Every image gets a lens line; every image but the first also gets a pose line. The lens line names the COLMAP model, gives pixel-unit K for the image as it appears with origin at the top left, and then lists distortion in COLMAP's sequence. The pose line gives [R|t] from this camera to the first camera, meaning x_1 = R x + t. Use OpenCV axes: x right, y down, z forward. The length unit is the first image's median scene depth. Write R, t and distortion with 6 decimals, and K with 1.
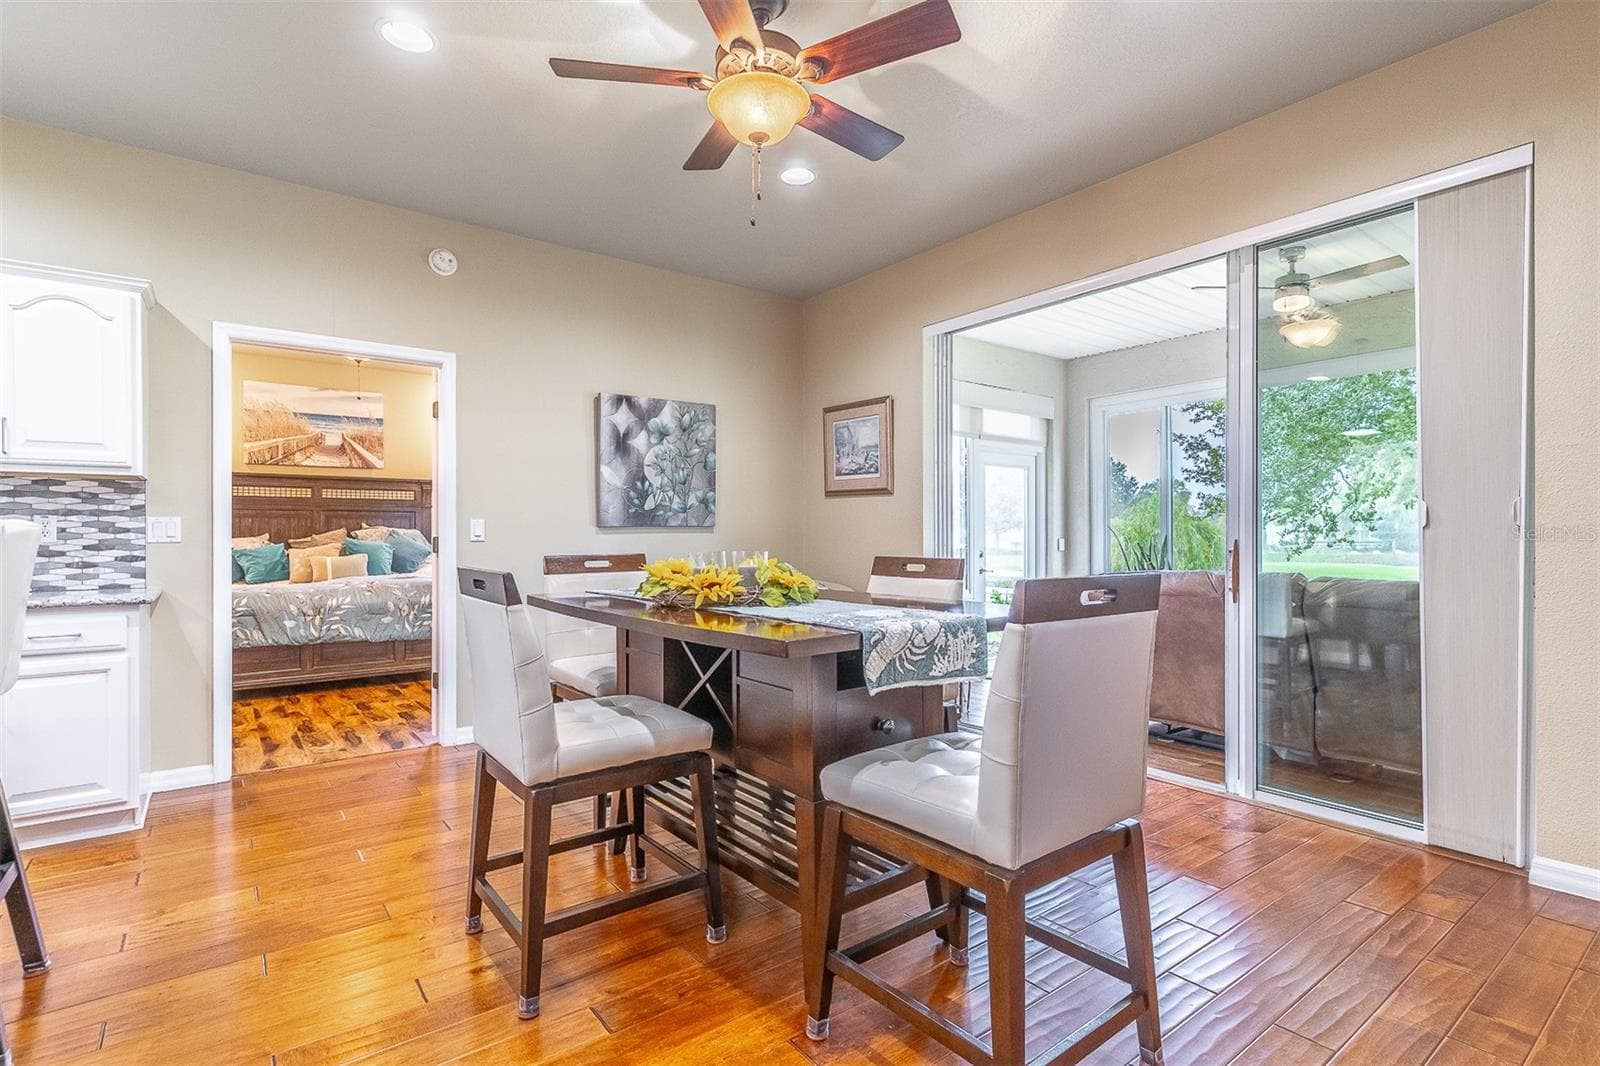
lens RADIAL K [[767.7, 0, 792.2], [0, 767.7, 535.9], [0, 0, 1]] dist [0.002347, -0.000146]
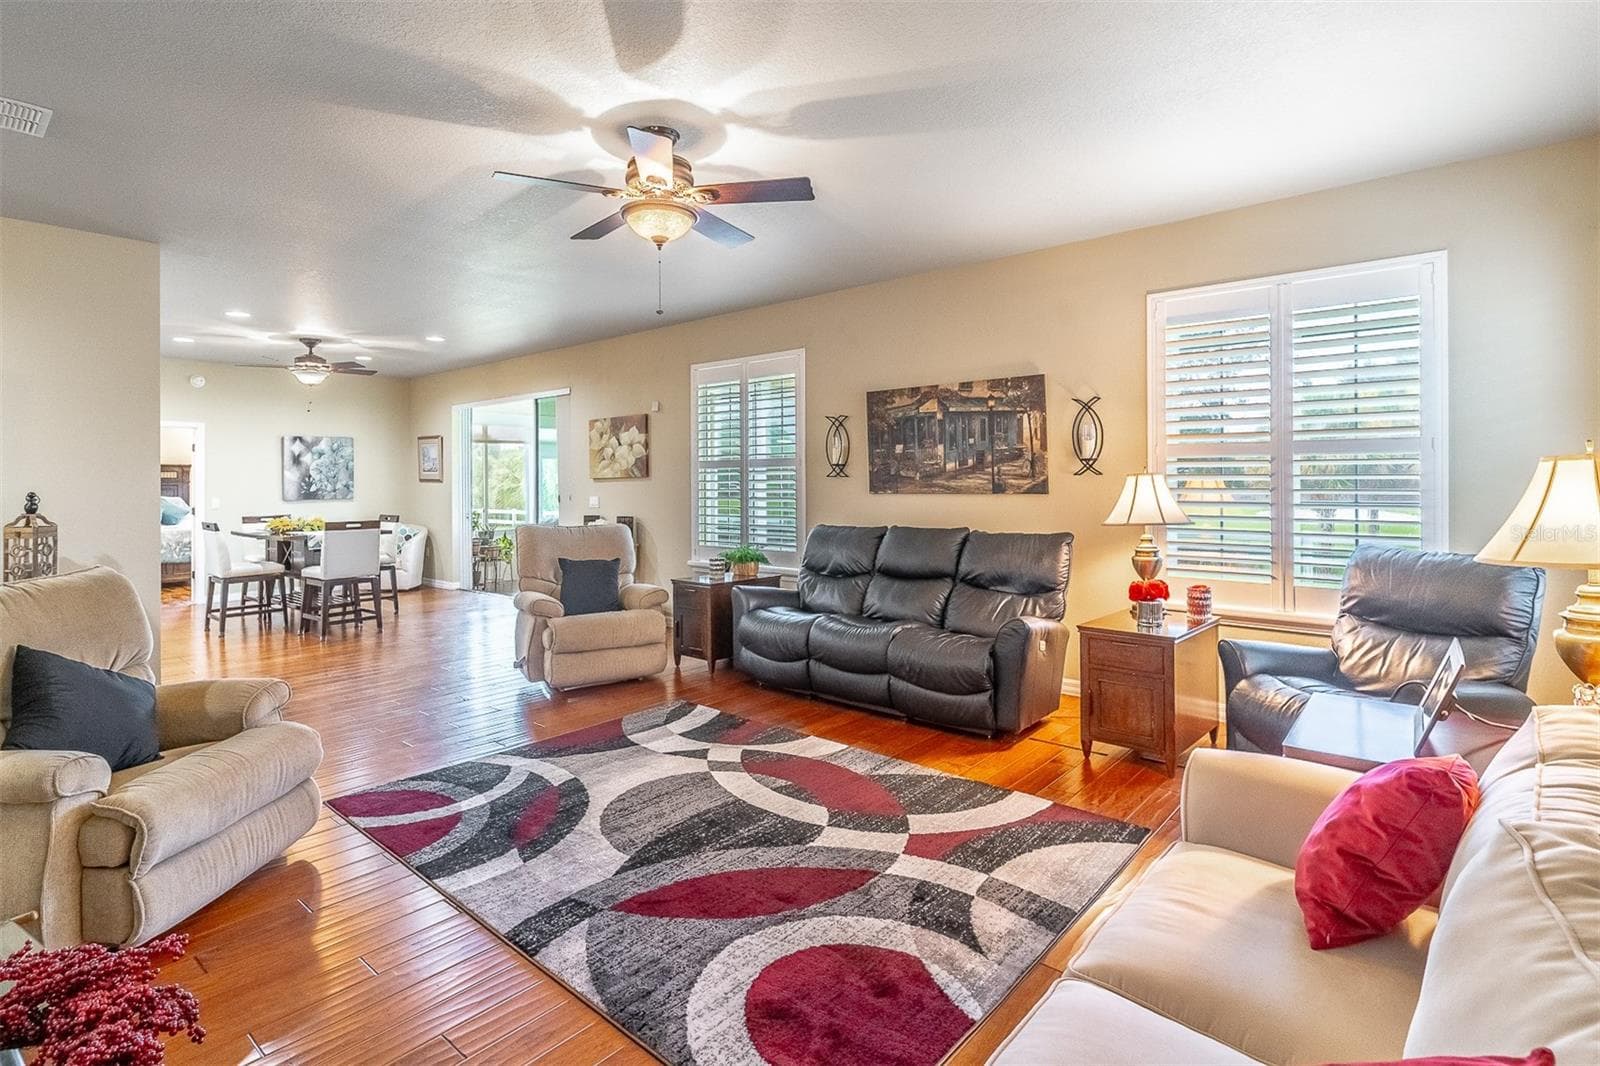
lens RADIAL K [[767.7, 0, 785.1], [0, 767.7, 472.0], [0, 0, 1]] dist [0.002347, -0.000146]
pose [[0.975354, -0.007557, 0.220515, 0.610792], [0.009799, 0.999911, -0.009075, -0.056308], [-0.220427, 0.011012, 0.975341, -1.321818]]
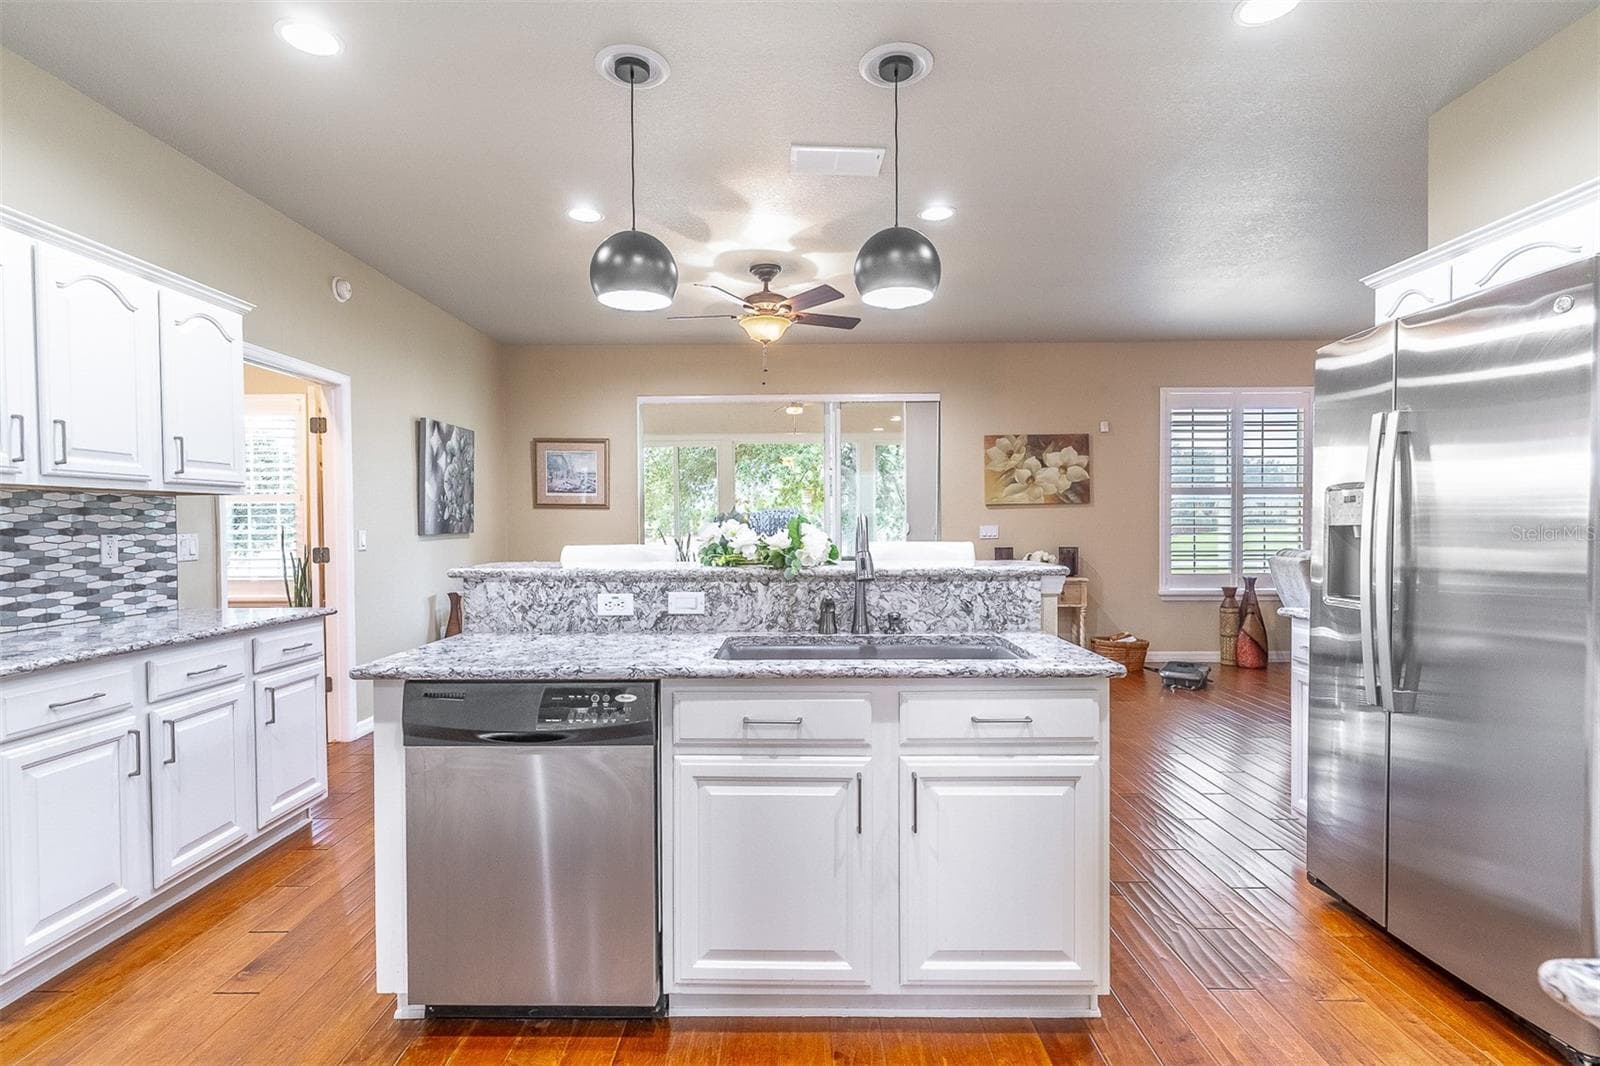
lens RADIAL K [[767.7, 0, 800.5], [0, 767.7, 534.4], [0, 0, 1]] dist [0.002347, -0.000146]
pose [[0.600758, -0.012272, 0.799337, -0.824443], [0.004751, 0.999919, 0.011781, -0.023293], [-0.799417, -0.003280, 0.600768, -0.136374]]
